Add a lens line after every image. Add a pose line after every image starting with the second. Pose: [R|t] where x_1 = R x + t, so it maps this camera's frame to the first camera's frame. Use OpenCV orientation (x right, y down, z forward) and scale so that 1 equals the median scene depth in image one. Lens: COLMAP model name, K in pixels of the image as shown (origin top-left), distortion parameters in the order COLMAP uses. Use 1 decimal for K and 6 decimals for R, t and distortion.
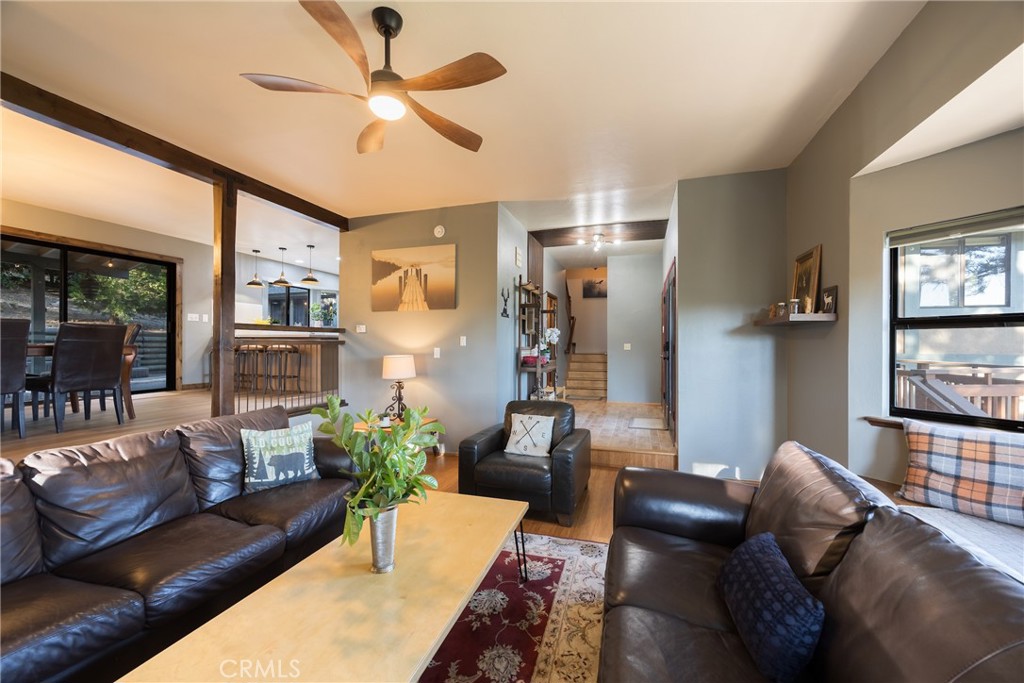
lens RADIAL K [[398.6, 0, 516.2], [0, 398.6, 342.4], [0, 0, 1]] dist [-0.001292, 0.000427]
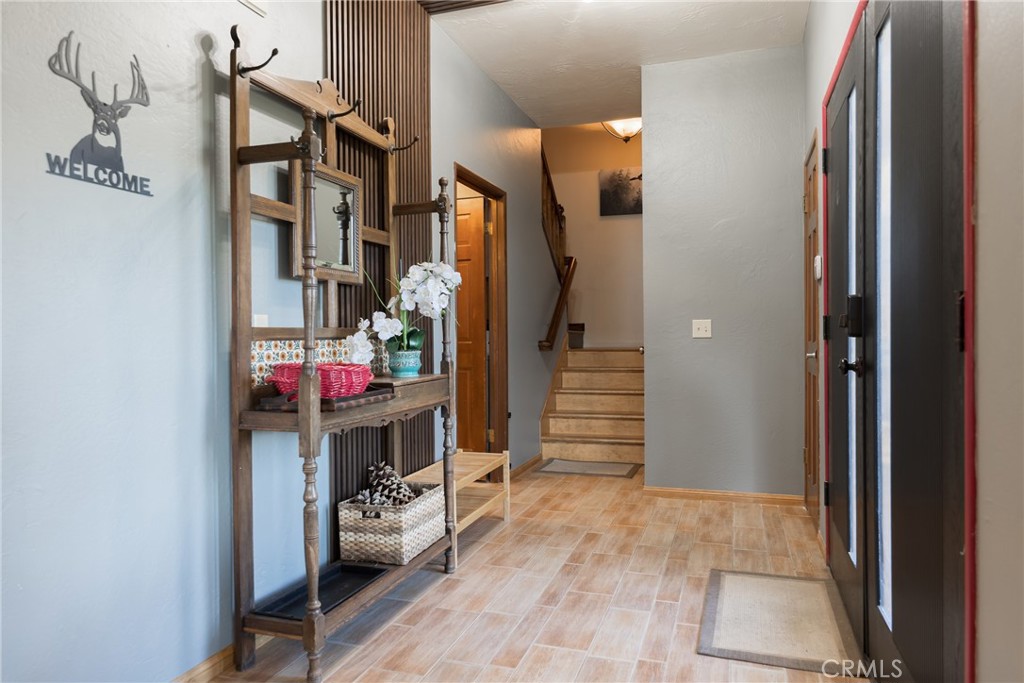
lens RADIAL K [[672.4, 0, 511.2], [0, 672.4, 337.4], [0, 0, 1]] dist [0.000038, 0.004250]
pose [[0.999731, -0.011804, -0.019968, 0.158786], [0.012058, 0.999847, 0.012692, 0.012022], [0.019815, -0.012929, 0.999720, 0.525233]]
